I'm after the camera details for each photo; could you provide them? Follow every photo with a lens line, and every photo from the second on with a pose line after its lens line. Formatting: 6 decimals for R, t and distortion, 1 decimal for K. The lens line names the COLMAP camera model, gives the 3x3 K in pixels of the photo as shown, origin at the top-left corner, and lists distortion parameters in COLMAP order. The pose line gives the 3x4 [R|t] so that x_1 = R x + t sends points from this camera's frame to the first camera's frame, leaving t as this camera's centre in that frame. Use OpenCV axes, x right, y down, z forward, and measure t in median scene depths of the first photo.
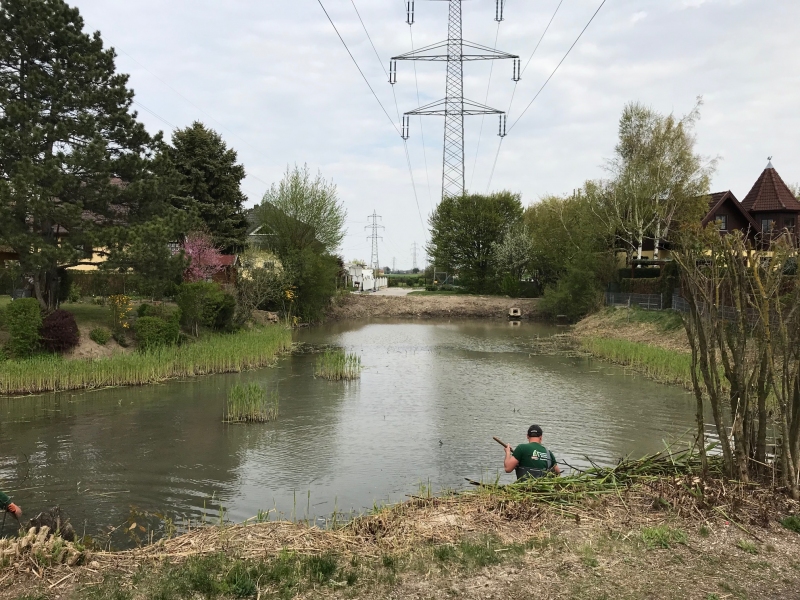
lens RADIAL K [[659.2, 0, 397.8], [0, 659.2, 295.0], [0, 0, 1]] dist [0.021126, -0.018010]
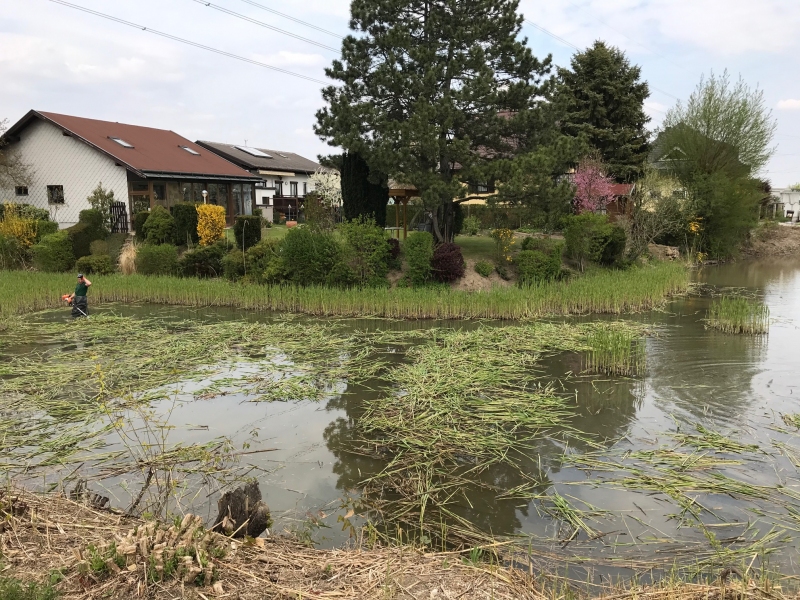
lens RADIAL K [[659.2, 0, 398.1], [0, 659.2, 297.2], [0, 0, 1]] dist [0.021126, -0.018010]
pose [[0.823600, 0.057372, -0.564262, 0.011921], [0.003144, 0.994394, 0.105696, -0.001473], [0.567162, -0.088825, 0.818802, 0.042958]]
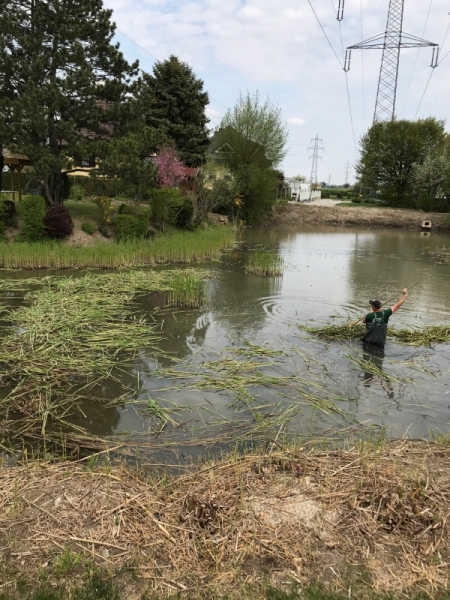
lens RADIAL K [[494.4, 0, 224.9], [0, 494.4, 298.5], [0, 0, 1]] dist [0.021126, -0.018010]
pose [[0.977633, 0.079893, -0.194555, 0.007934], [-0.041505, 0.980138, 0.193925, -0.001073], [0.206184, -0.181512, 0.961531, 0.048579]]
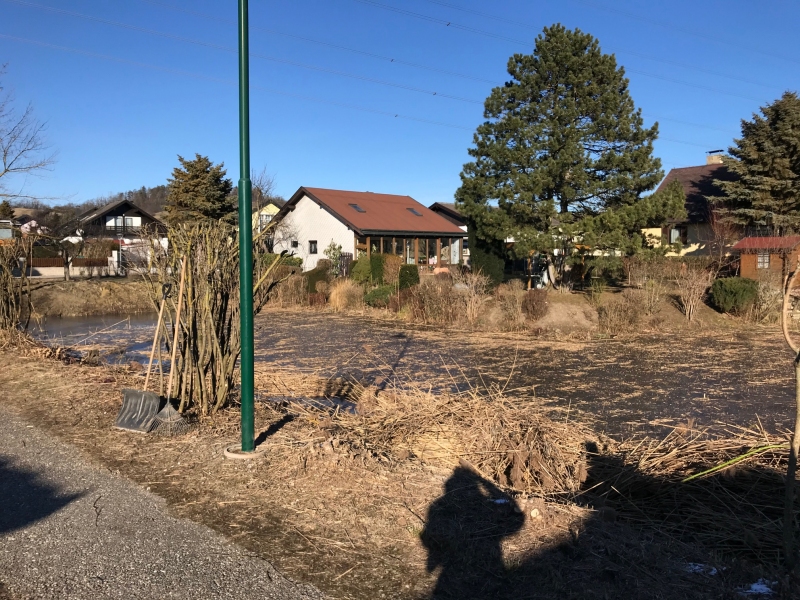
lens RADIAL K [[659.2, 0, 395.9], [0, 659.2, 295.4], [0, 0, 1]] dist [0.021126, -0.018010]
pose [[0.479919, 0.035314, -0.876602, 0.243307], [-0.019046, 0.999373, 0.029833, 0.002318], [0.877106, 0.002378, 0.480290, 0.082150]]
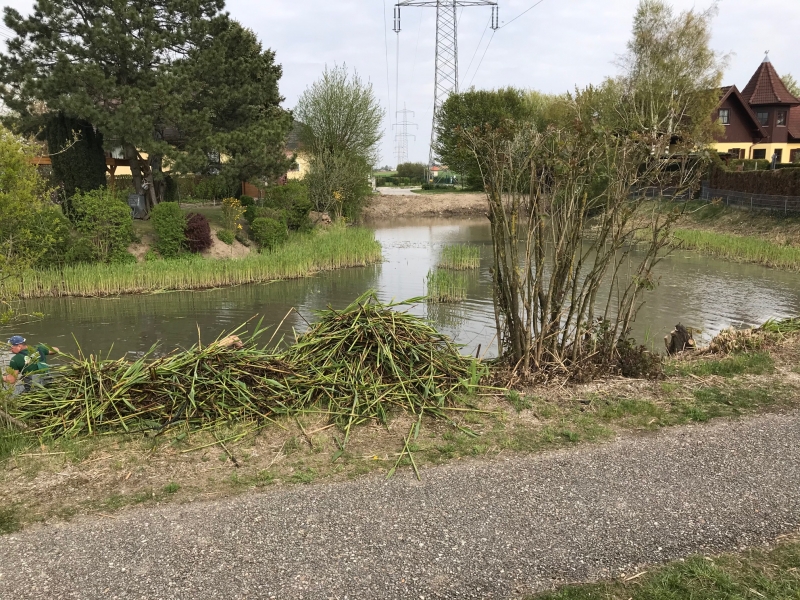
lens RADIAL K [[659.2, 0, 401.4], [0, 659.2, 297.3], [0, 0, 1]] dist [0.021126, -0.018010]
pose [[0.996526, -0.035096, 0.075527, -0.136764], [0.023028, 0.987631, 0.155097, -0.000450], [-0.080036, -0.152819, 0.985008, -0.053218]]
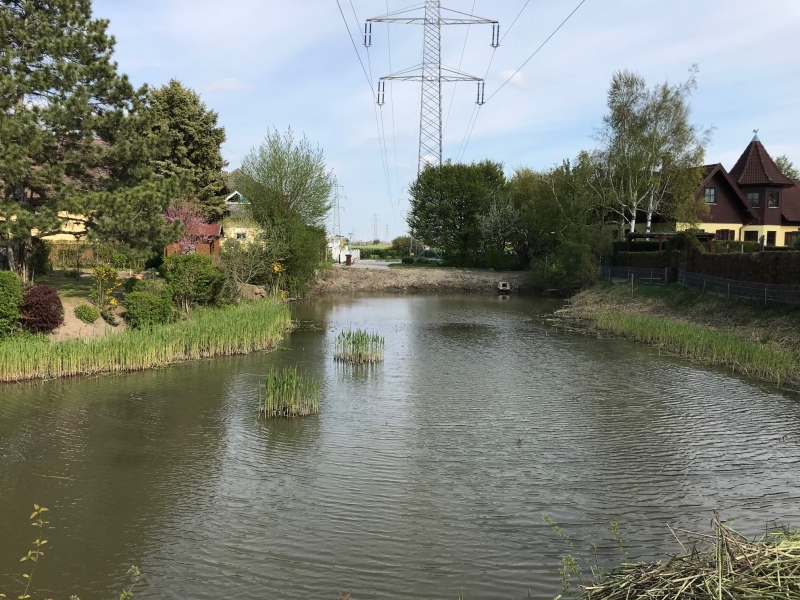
lens RADIAL K [[659.2, 0, 398.4], [0, 659.2, 297.3], [0, 0, 1]] dist [0.021126, -0.018010]
pose [[0.998019, 0.001358, 0.062894, -0.045842], [-0.004298, 0.998902, 0.046641, -0.002258], [-0.062761, -0.046819, 0.996930, 0.043398]]
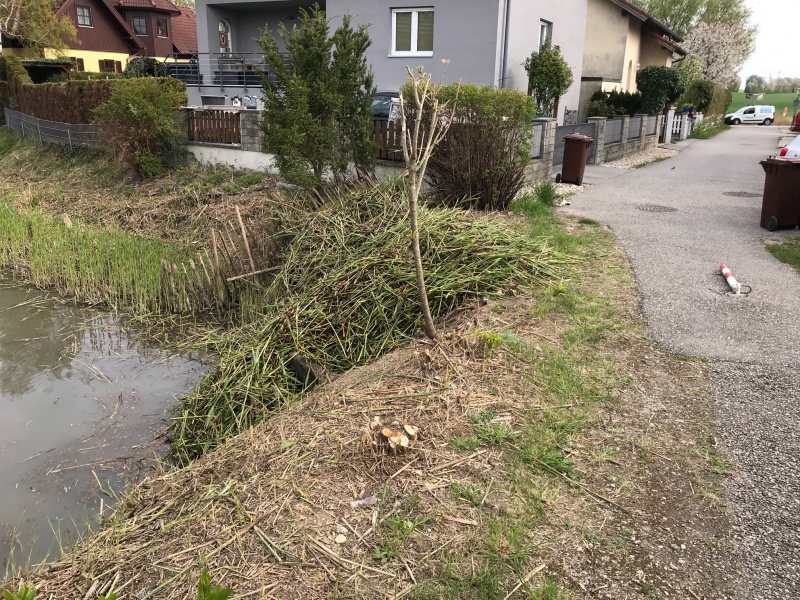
lens RADIAL K [[659.2, 0, 400.2], [0, 659.2, 301.3], [0, 0, 1]] dist [0.021126, -0.018010]
pose [[0.683052, -0.211381, 0.699113, 0.120737], [0.007056, 0.959069, 0.283086, 0.001473], [-0.730336, -0.188429, 0.656585, 0.109740]]
